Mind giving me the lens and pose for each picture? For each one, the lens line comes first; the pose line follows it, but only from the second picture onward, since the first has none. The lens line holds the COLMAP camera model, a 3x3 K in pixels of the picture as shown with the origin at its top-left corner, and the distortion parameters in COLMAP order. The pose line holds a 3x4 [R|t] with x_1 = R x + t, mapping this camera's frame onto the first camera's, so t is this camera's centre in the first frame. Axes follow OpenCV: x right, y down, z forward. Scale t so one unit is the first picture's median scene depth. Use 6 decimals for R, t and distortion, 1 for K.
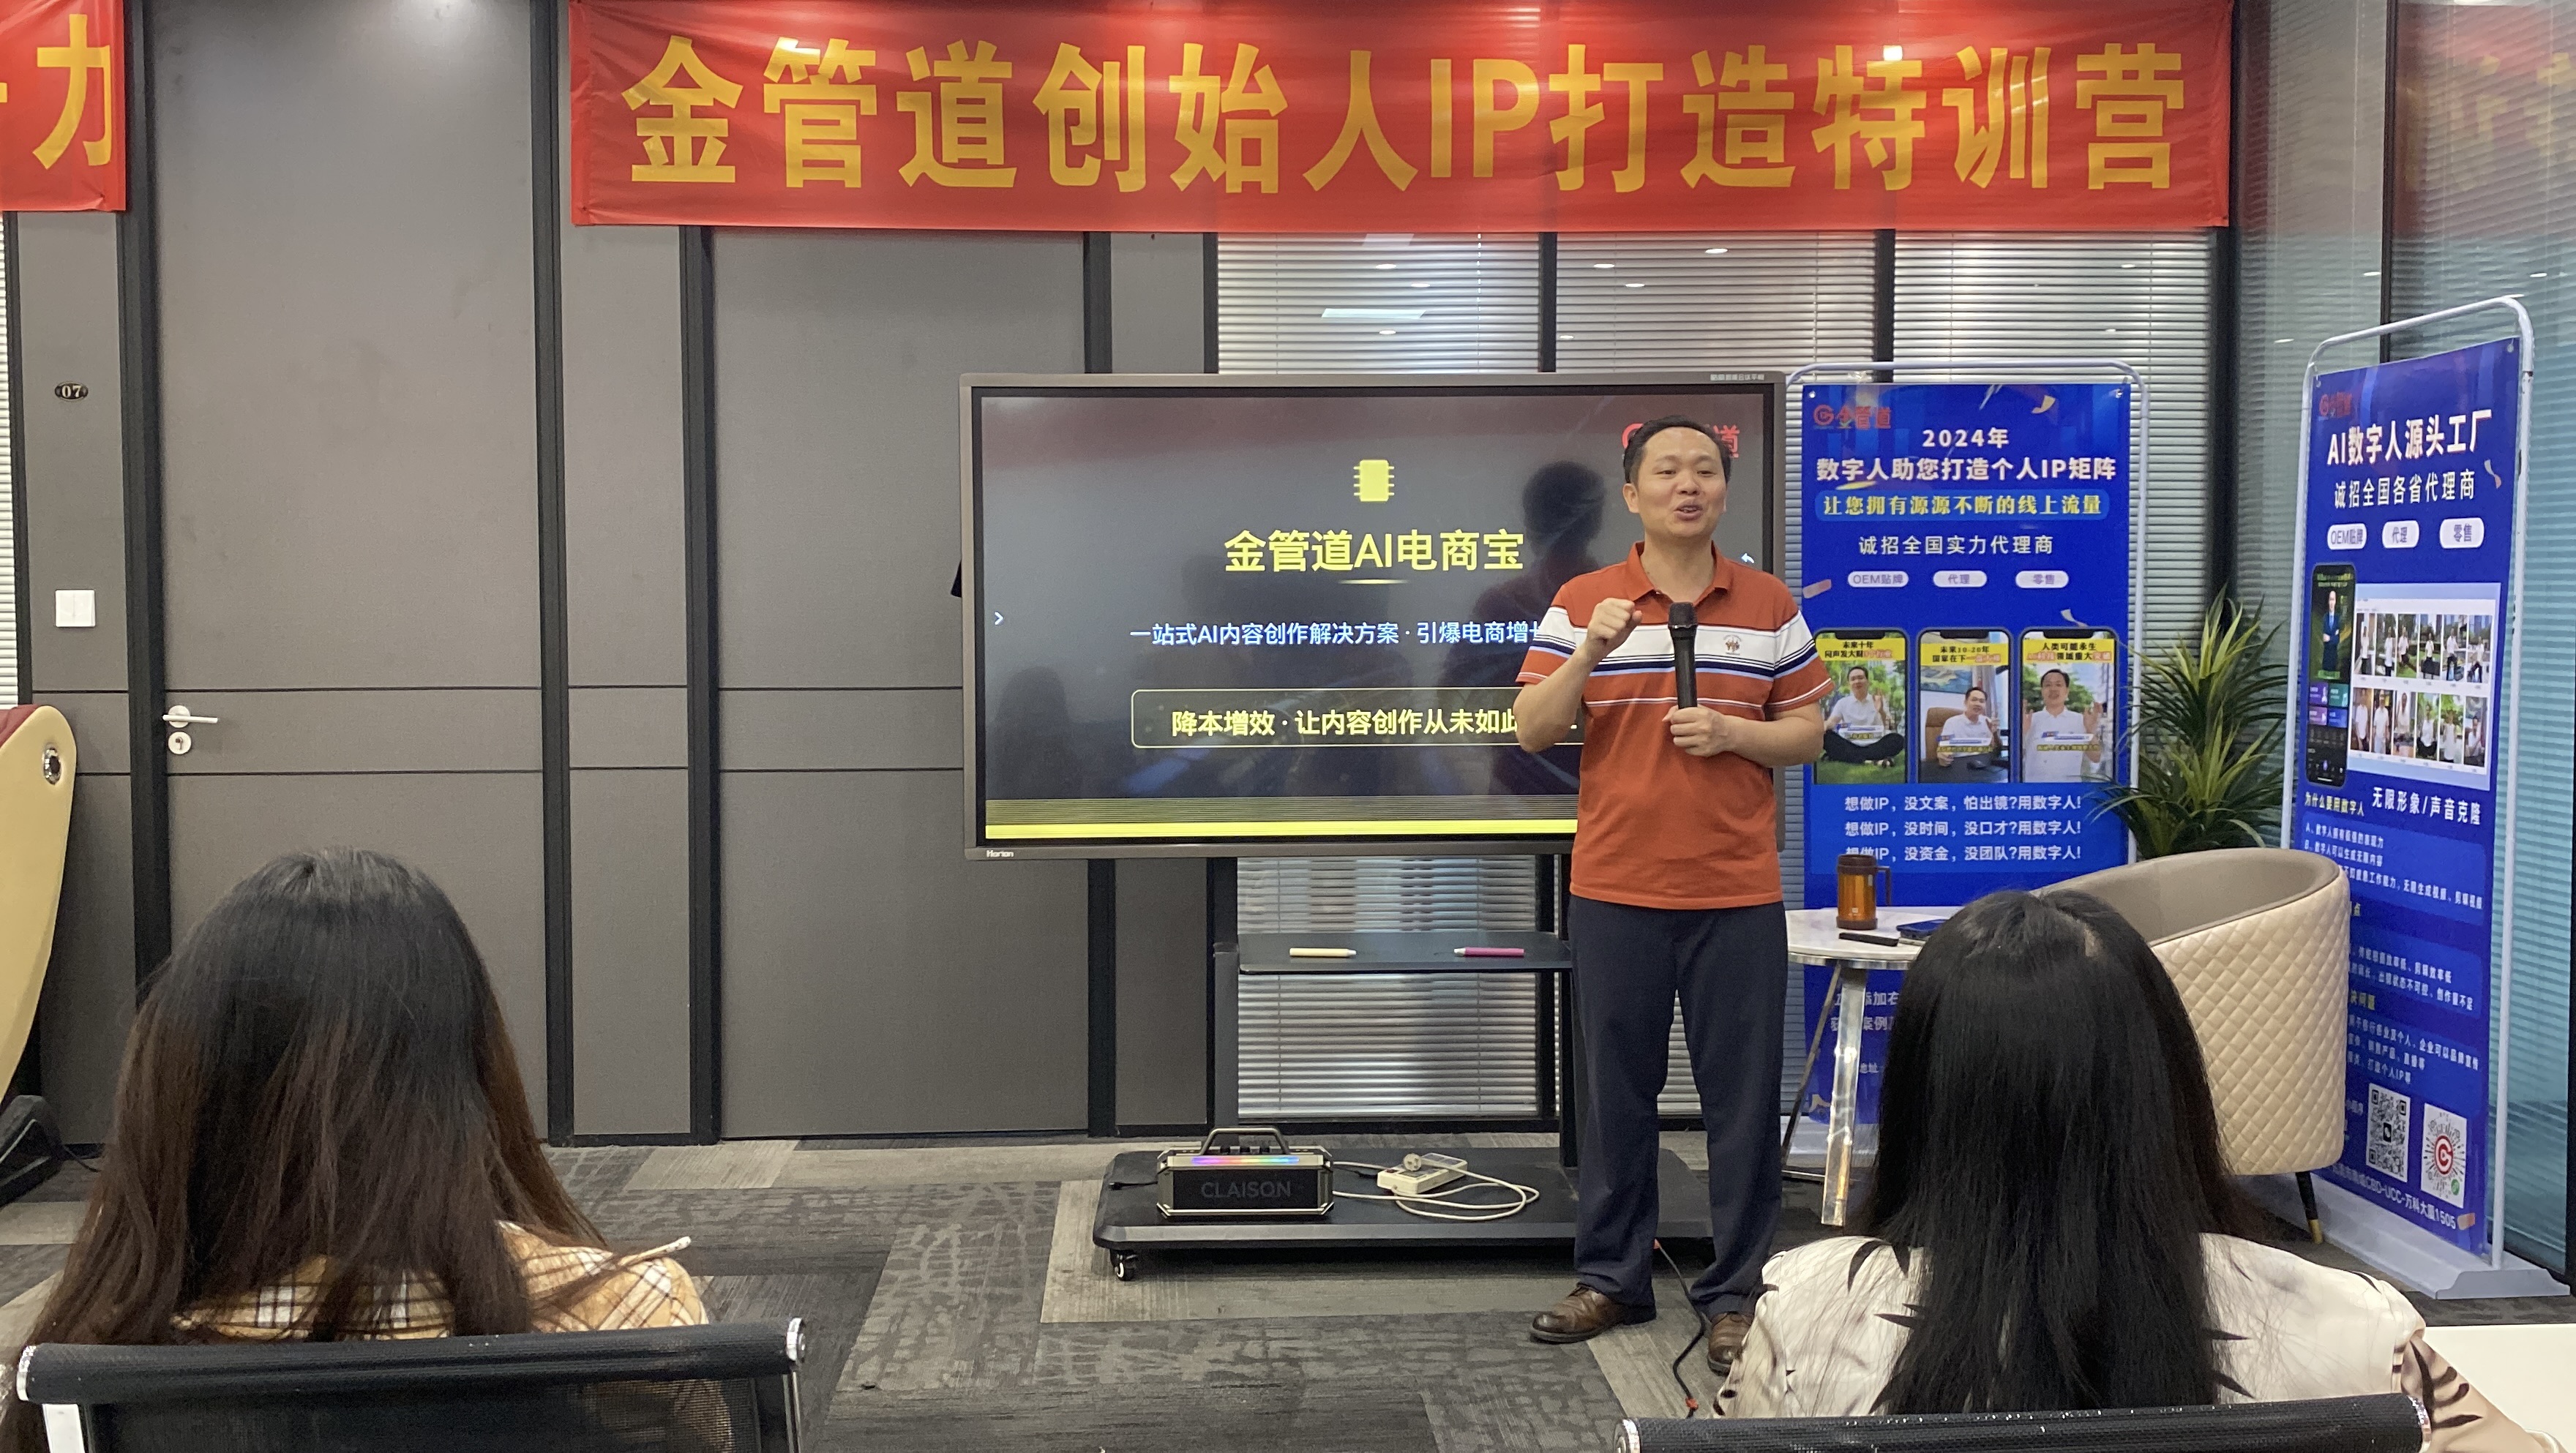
lens RADIAL K [[2224.9, 0, 1290.8], [0, 2224.9, 680.6], [0, 0, 1]] dist [0.092897, -0.210329]
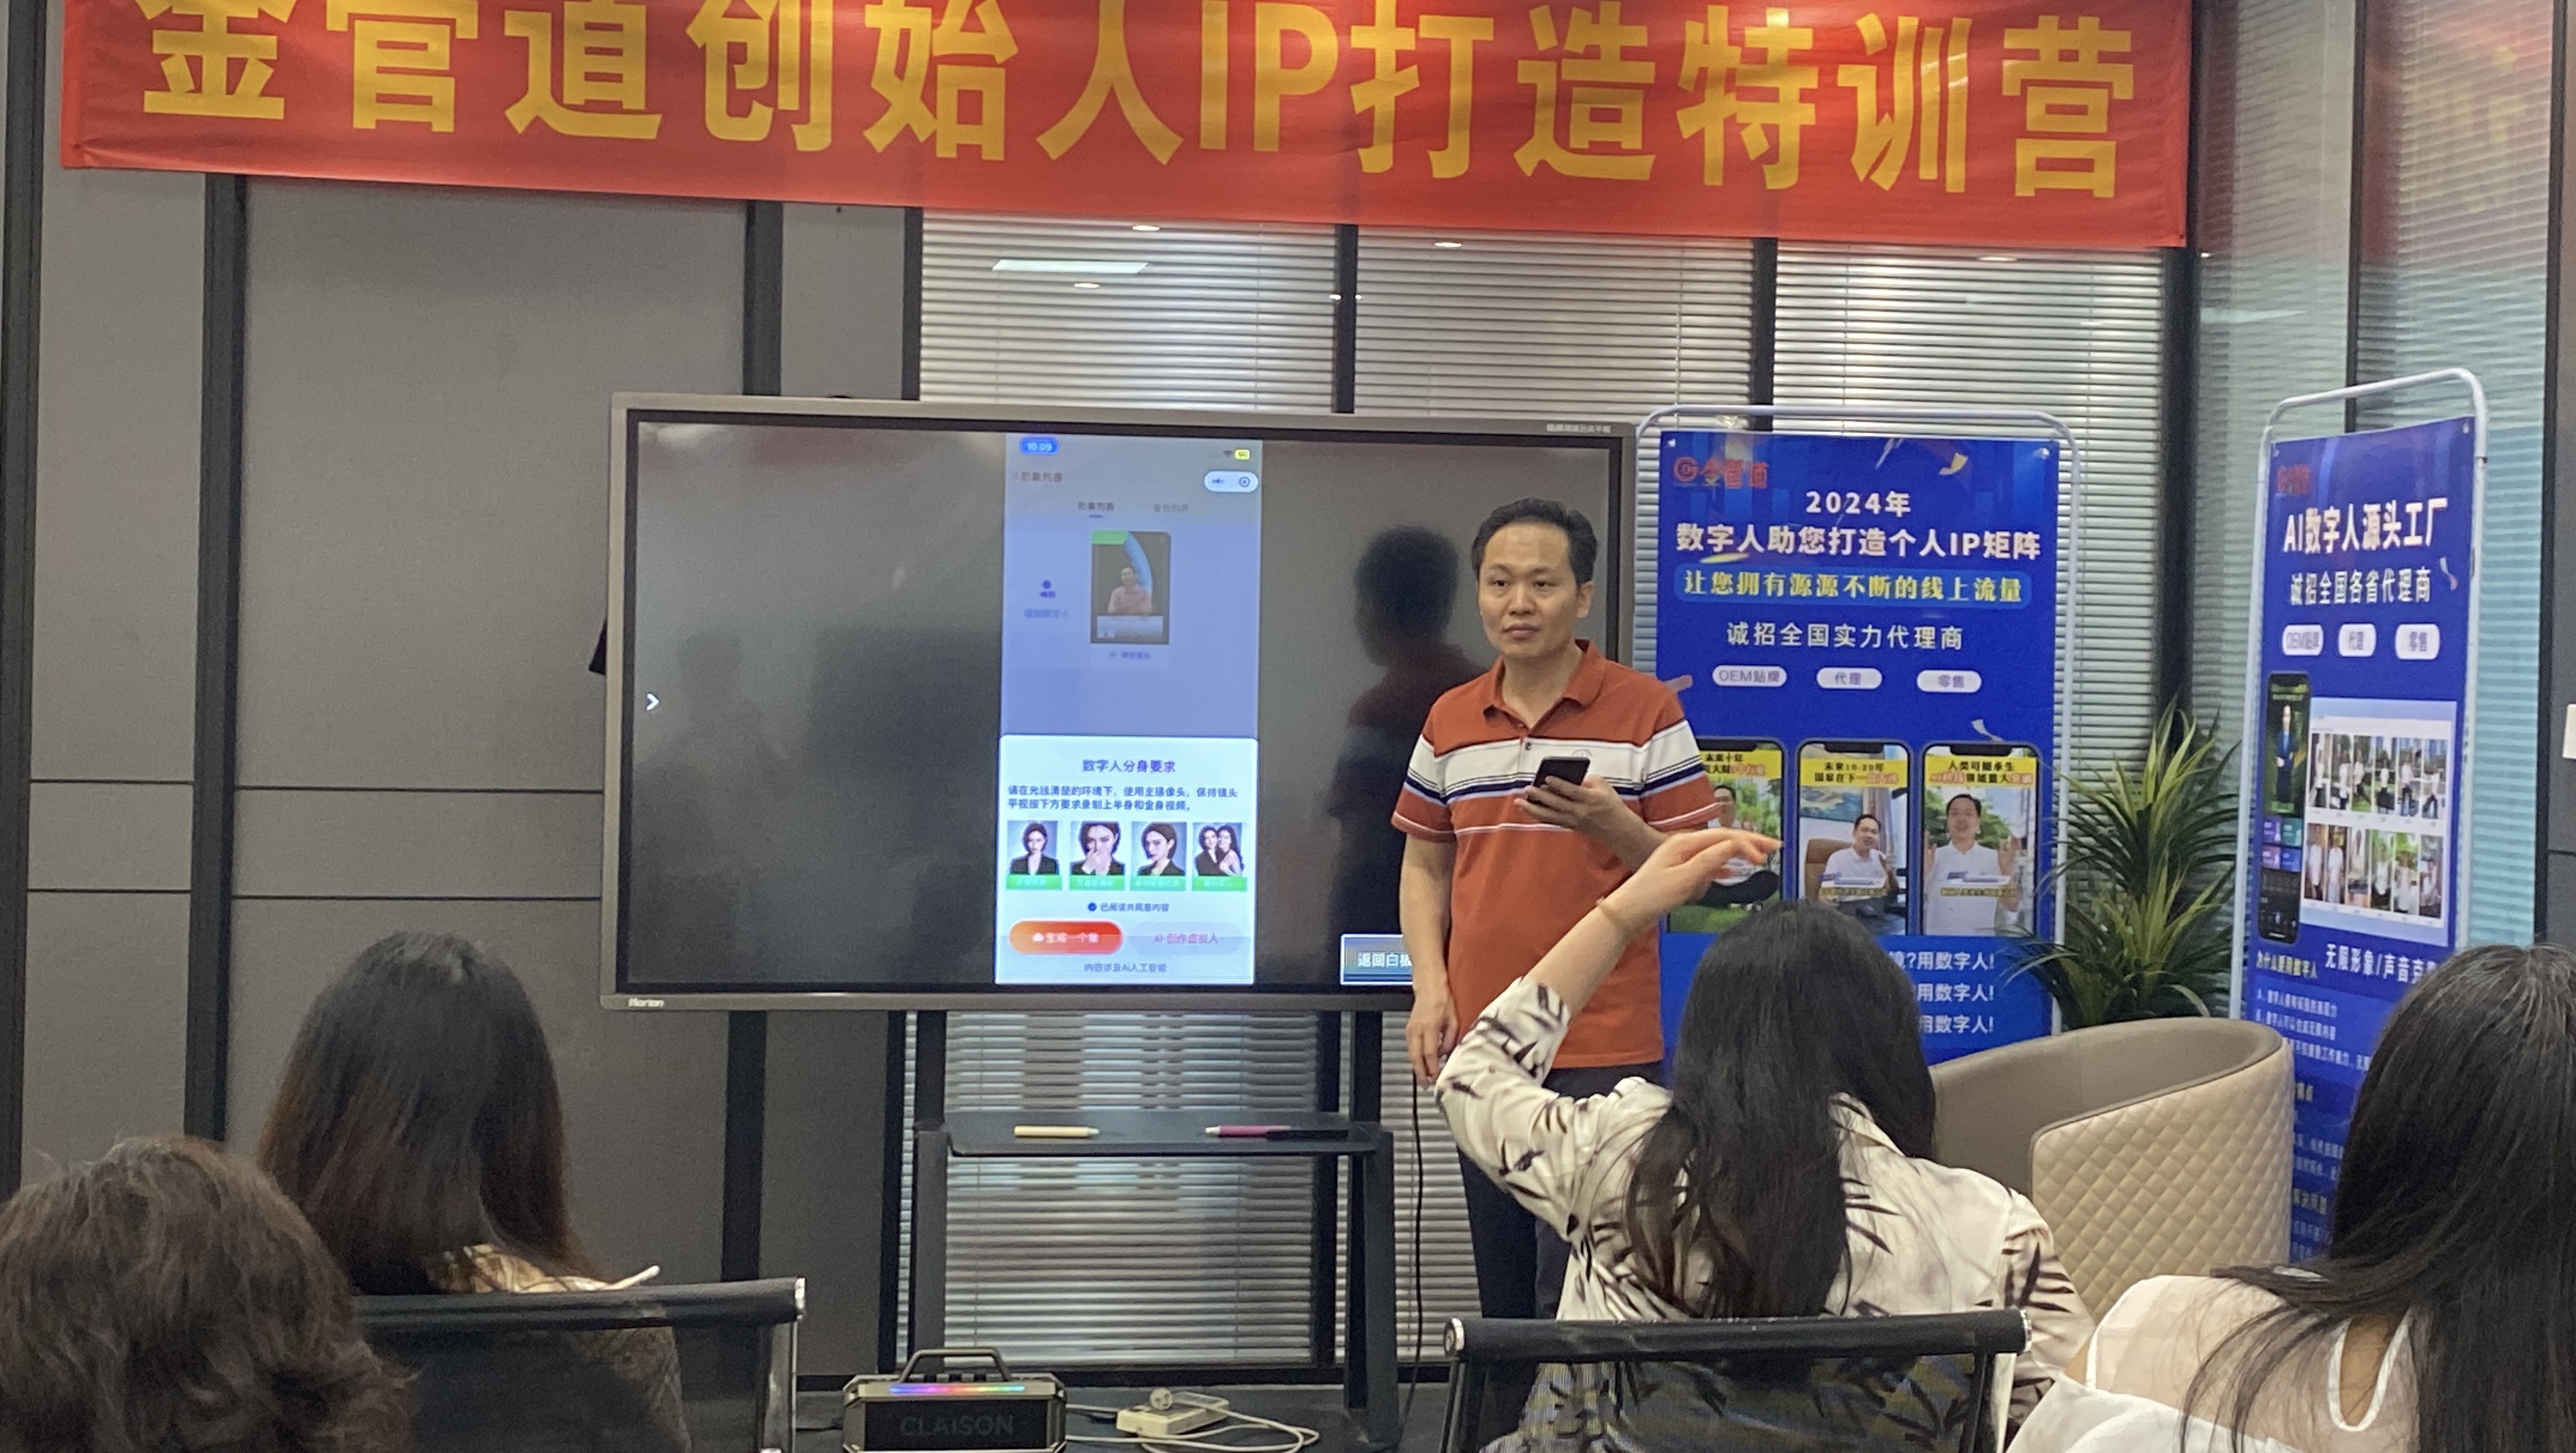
lens RADIAL K [[3625.4, 0, 1309.6], [0, 3625.4, 653.8], [0, 0, 1]] dist [0.145769, 0.000000]
pose [[0.992828, 0.023883, 0.117140, -0.044542], [-0.019086, 0.998939, -0.041905, 0.003866], [-0.118017, 0.039369, 0.992231, -0.264123]]
